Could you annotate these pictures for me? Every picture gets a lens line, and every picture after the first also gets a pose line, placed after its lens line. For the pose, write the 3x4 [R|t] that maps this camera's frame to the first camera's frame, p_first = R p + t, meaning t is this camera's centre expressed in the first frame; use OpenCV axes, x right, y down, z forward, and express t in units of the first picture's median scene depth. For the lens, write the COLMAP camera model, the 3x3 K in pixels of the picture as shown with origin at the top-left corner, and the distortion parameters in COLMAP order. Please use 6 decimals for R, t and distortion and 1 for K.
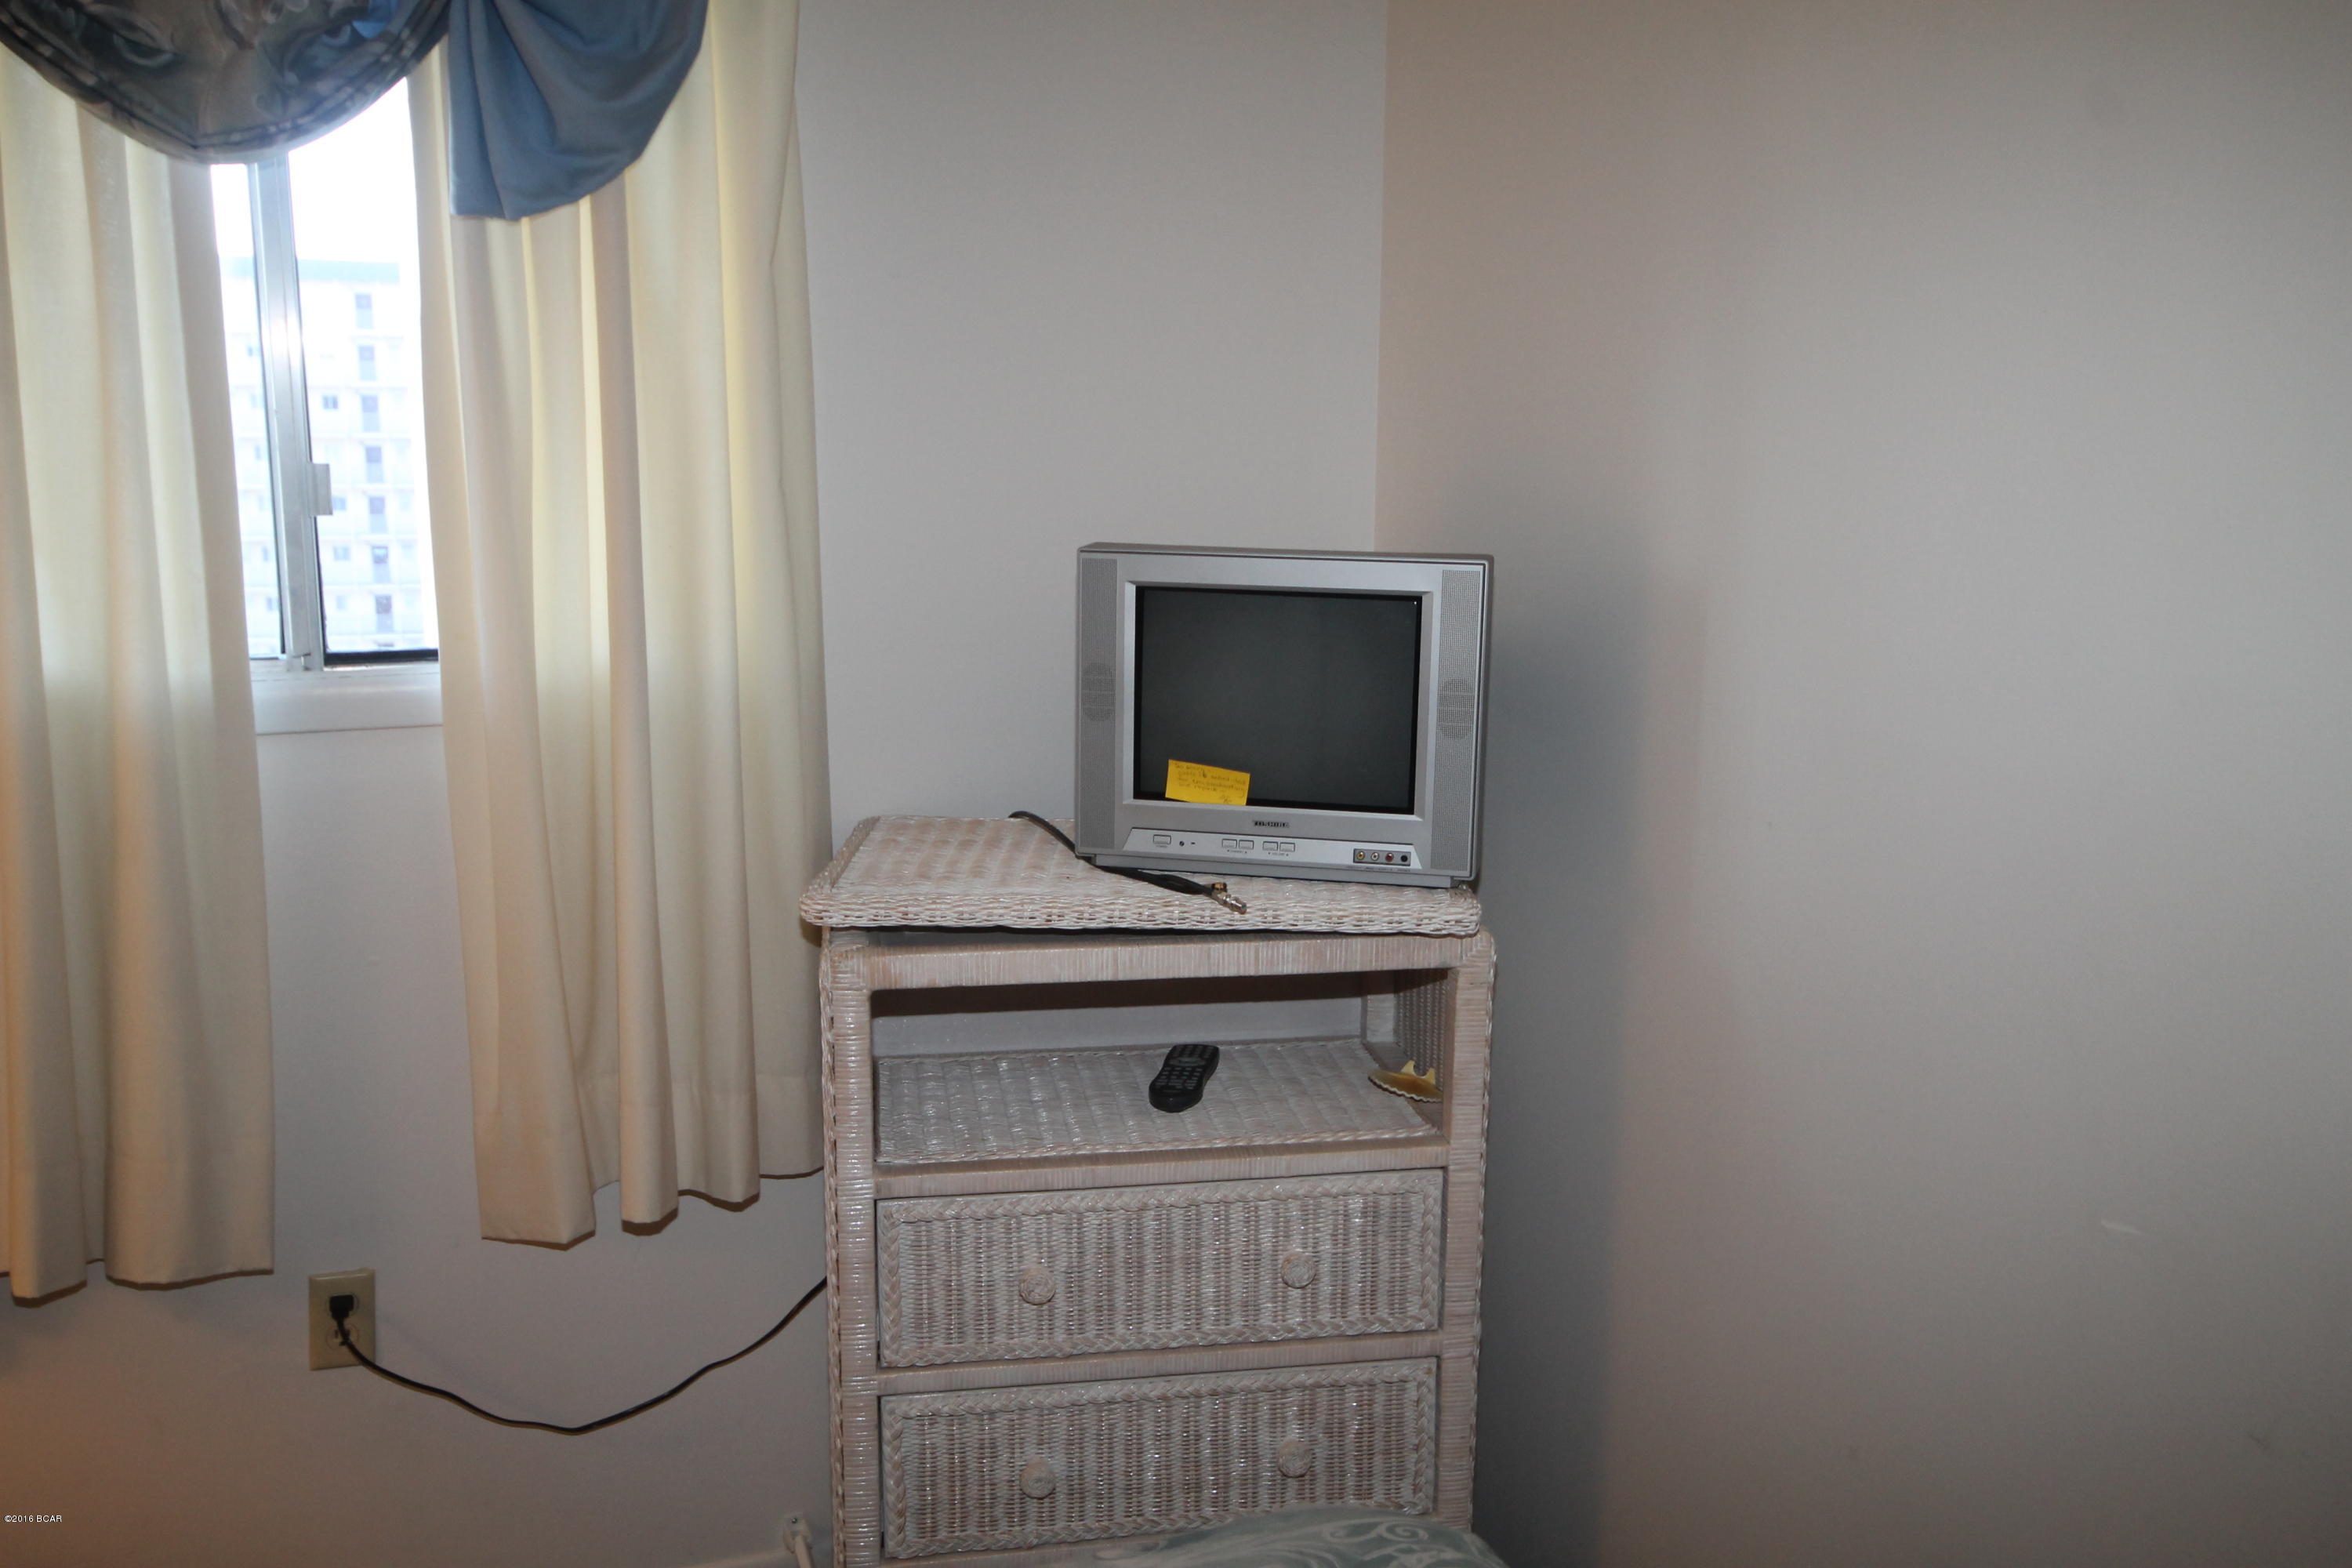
lens RADIAL K [[2052.1, 0, 1193.4], [0, 2052.1, 790.7], [0, 0, 1]] dist [-0.001142, 0.056627]
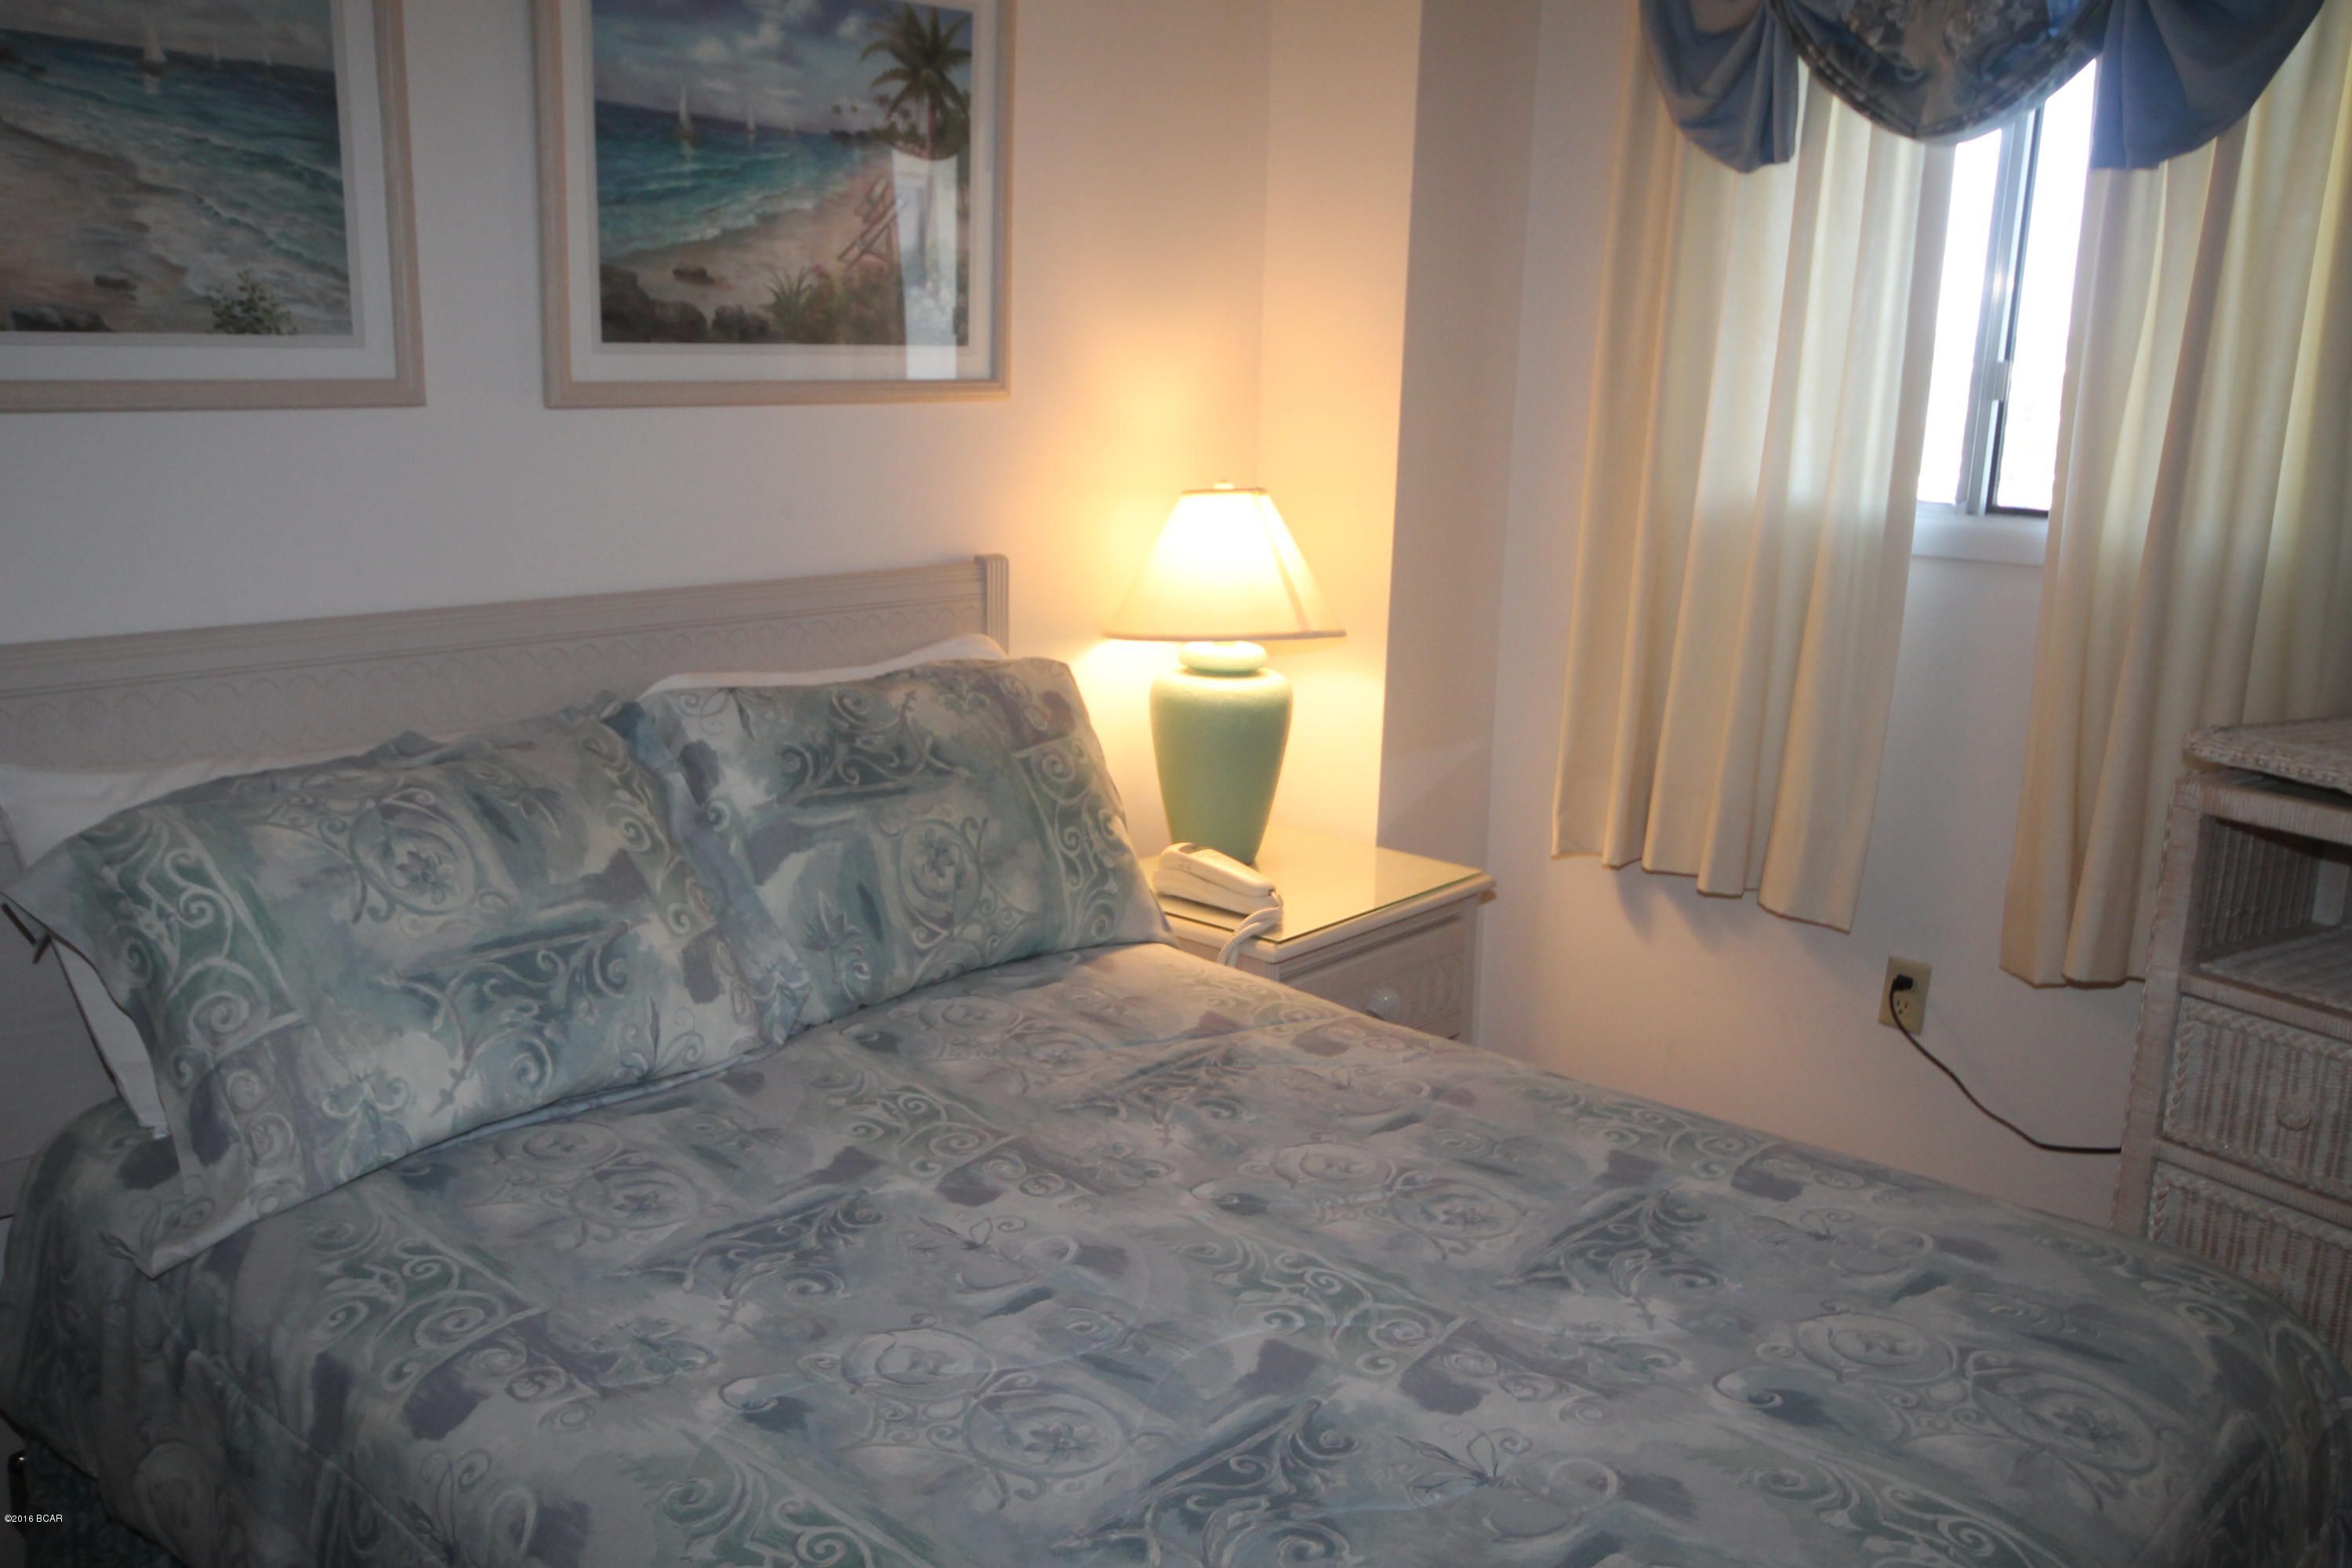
lens RADIAL K [[2052.1, 0, 1193.4], [0, 2052.1, 790.7], [0, 0, 1]] dist [-0.001142, 0.056627]
pose [[0.428284, 0.209387, -0.879051, 0.611716], [-0.184450, 0.972560, 0.141795, 0.022158], [0.884619, 0.101412, 0.455153, -0.054399]]
